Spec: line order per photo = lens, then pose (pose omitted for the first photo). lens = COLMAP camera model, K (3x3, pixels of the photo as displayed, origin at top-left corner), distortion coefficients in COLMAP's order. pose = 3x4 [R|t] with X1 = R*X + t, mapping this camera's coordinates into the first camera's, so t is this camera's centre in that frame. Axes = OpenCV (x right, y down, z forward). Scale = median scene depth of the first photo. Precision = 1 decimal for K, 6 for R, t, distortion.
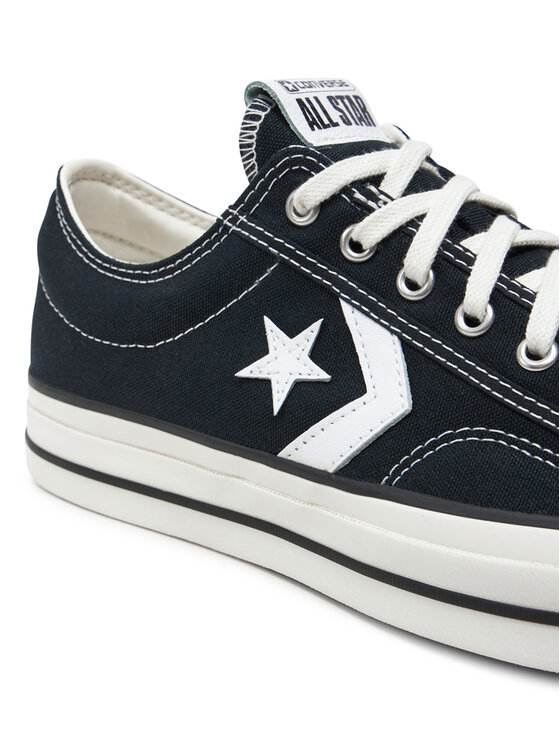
lens RADIAL K [[1411.4, 0, 280.0], [0, 1411.4, 373.0], [0, 0, 1]] dist [-0.156344, -0.118235]
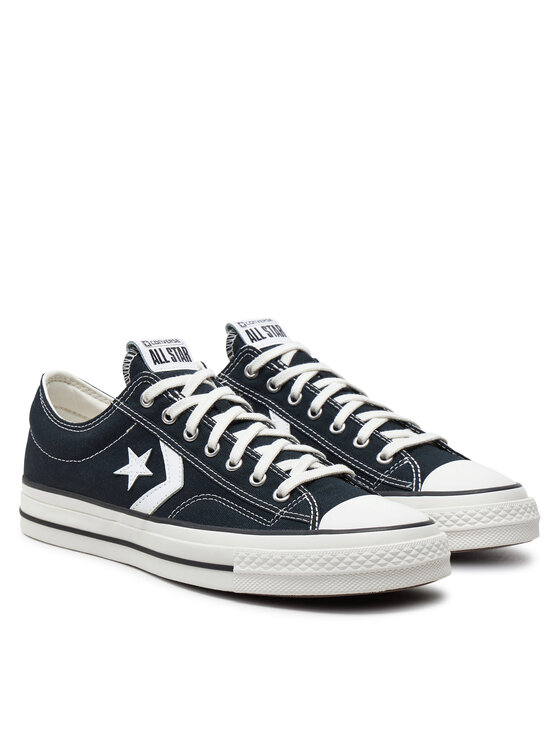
lens RADIAL K [[2198.0, 0, 280.0], [0, 2198.0, 373.0], [0, 0, 1]] dist [-0.133443, -0.614071]
pose [[0.997038, 0.033555, -0.069198, 0.467258], [-0.041949, 0.991437, -0.123668, 0.263961], [0.064456, 0.126205, 0.989908, -2.449257]]
